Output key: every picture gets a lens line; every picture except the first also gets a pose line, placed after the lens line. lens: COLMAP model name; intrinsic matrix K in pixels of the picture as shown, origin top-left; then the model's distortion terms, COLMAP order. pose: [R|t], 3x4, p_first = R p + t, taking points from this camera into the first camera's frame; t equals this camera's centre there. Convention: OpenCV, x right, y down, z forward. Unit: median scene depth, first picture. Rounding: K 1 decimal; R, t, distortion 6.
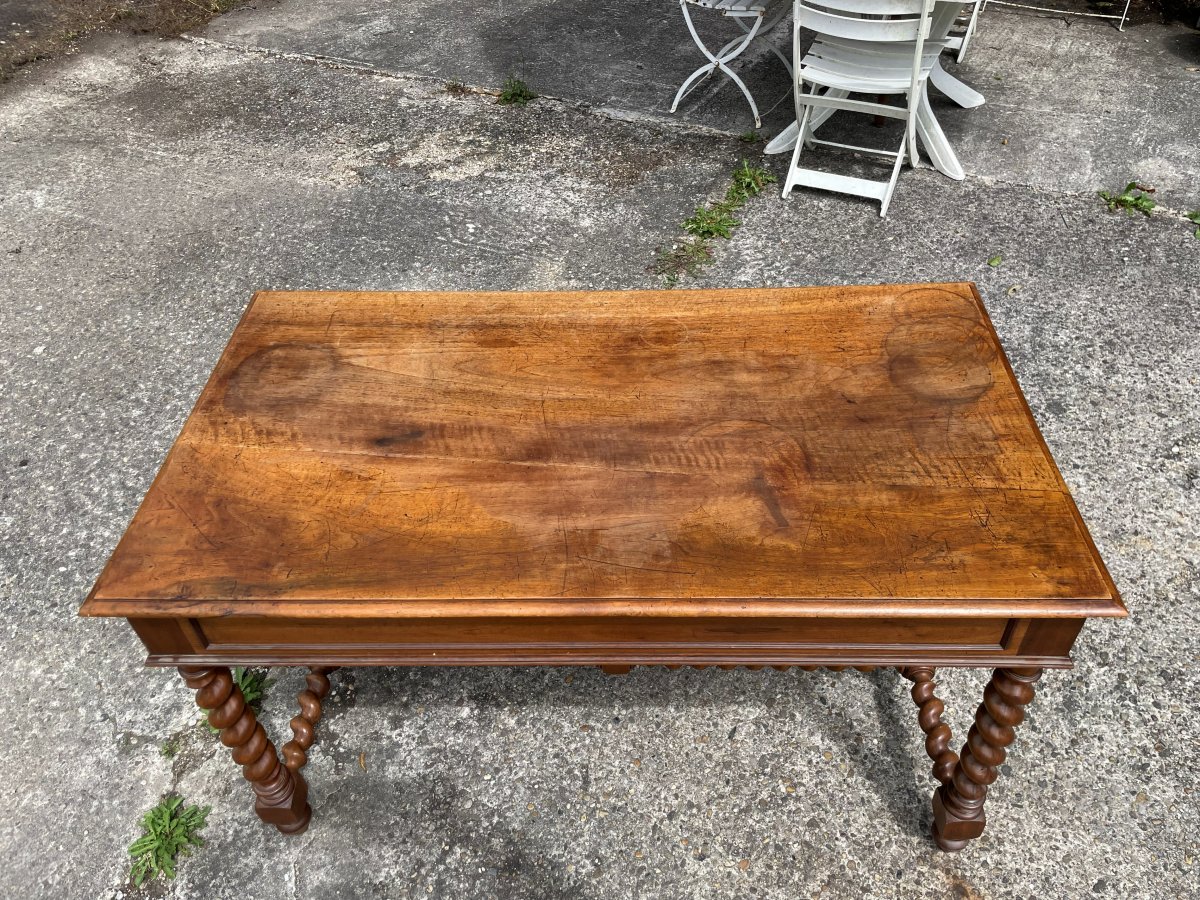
lens RADIAL K [[905.4, 0, 600.0], [0, 905.4, 450.0], [0, 0, 1]] dist [0.083092, -0.117438]
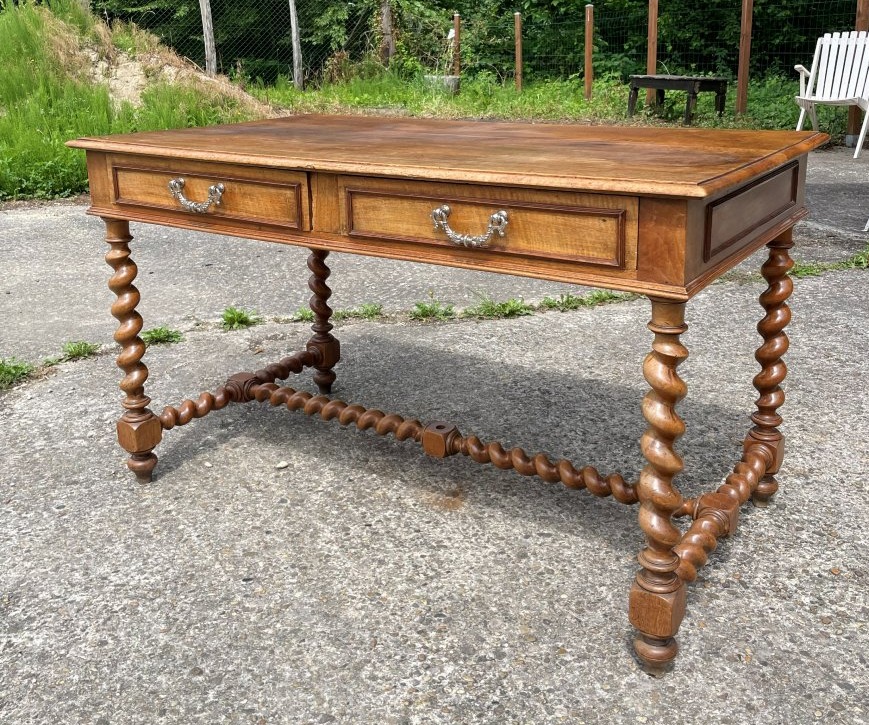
lens RADIAL K [[906.1, 0, 444.4], [0, 906.1, 279.4], [0, 0, 1]] dist [0.084246, -0.135160]
pose [[0.722700, 0.205649, -0.659858, 1.017718], [-0.486666, 0.829324, -0.274550, 0.523745], [0.490775, 0.519548, 0.699435, -0.013638]]
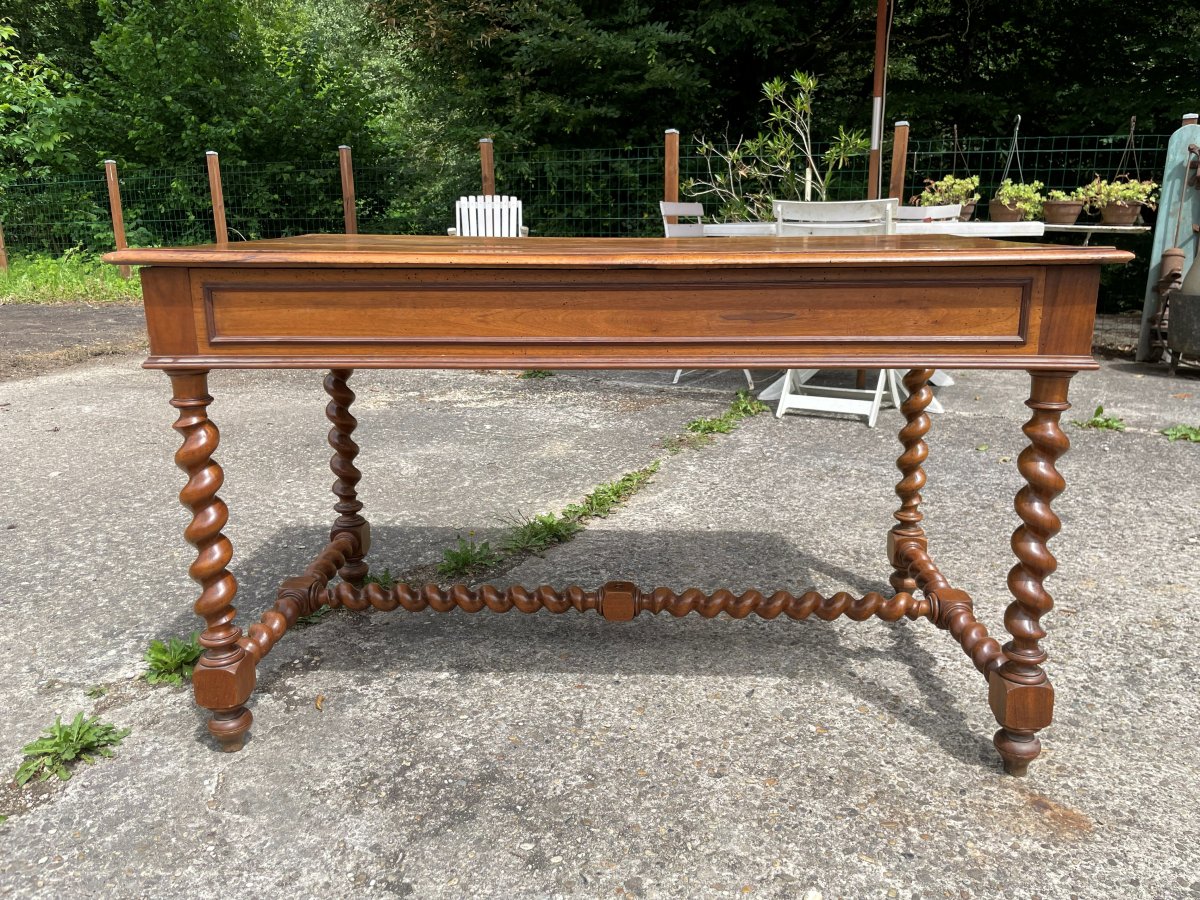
lens RADIAL K [[914.9, 0, 600.0], [0, 914.9, 450.0], [0, 0, 1]] dist [0.085880, -0.124820]
pose [[0.999117, 0.041272, -0.007854, -0.000104], [-0.039886, 0.873102, -0.485903, 0.556171], [-0.013197, 0.485787, 0.873978, 0.129000]]
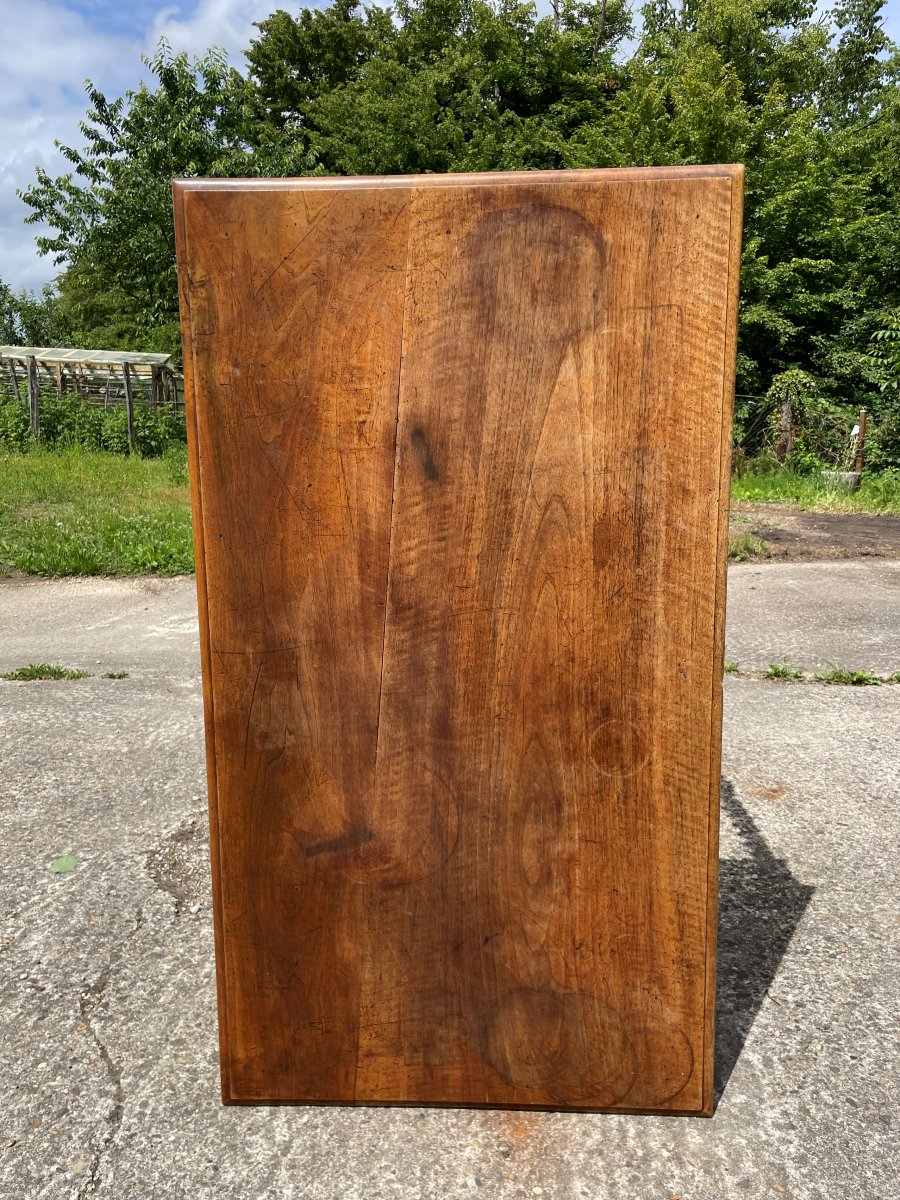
lens RADIAL K [[905.0, 0, 457.9], [0, 905.0, 611.8], [0, 0, 1]] dist [0.077366, -0.101854]
pose [[0.390917, 0.206375, -0.896991, 1.392627], [-0.635566, 0.765427, -0.100880, 0.677378], [0.665763, 0.609533, 0.430383, -0.227112]]
